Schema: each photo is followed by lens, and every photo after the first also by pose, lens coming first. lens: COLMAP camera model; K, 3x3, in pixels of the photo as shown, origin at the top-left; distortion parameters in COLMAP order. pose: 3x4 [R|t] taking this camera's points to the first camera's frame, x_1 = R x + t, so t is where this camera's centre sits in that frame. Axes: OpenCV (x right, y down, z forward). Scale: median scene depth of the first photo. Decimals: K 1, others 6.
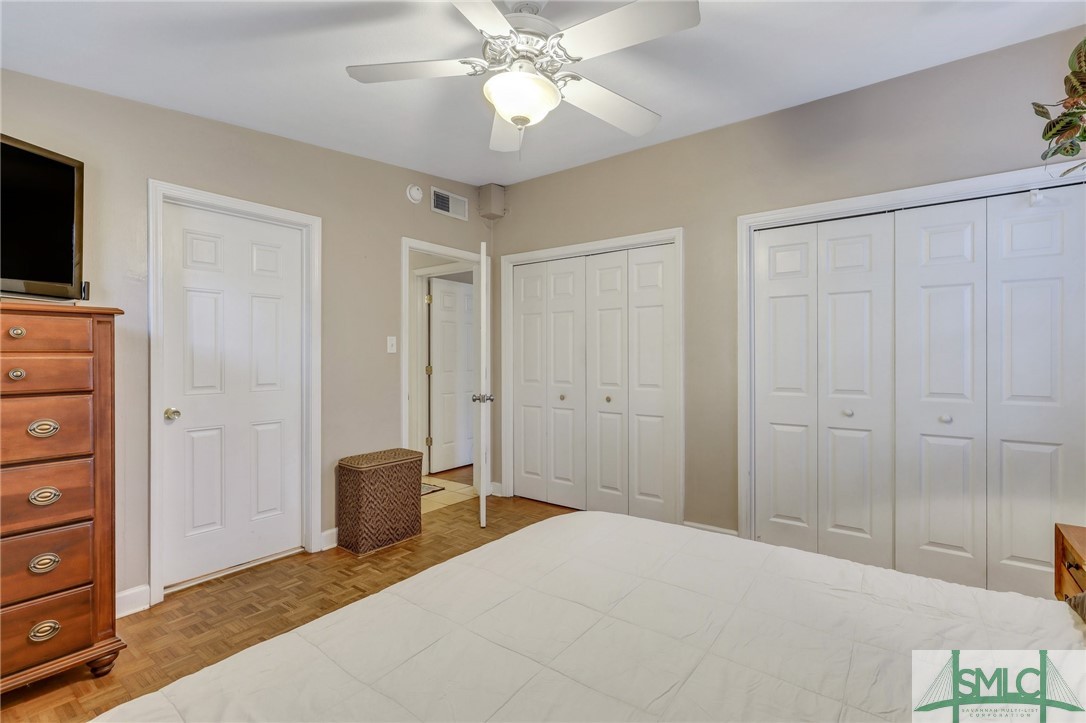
lens RADIAL K [[503.1, 0, 543.0], [0, 503.1, 361.5], [0, 0, 1]] dist [0.004126, -0.000001]
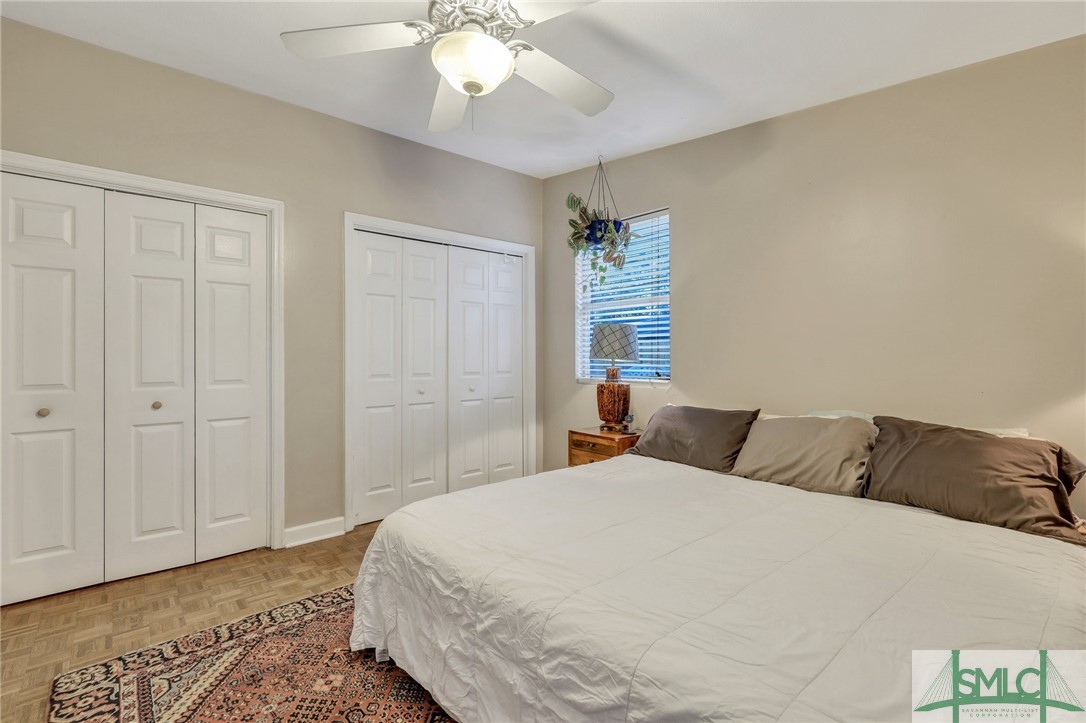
lens RADIAL K [[491.1, 0, 542.8], [0, 491.1, 352.0], [0, 0, 1]] dist [0.001540, -0.000038]
pose [[0.215492, -0.000827, 0.976505, -0.515840], [0.002461, 0.999997, 0.000304, 0.001251], [-0.976503, 0.002338, 0.215493, 0.389491]]
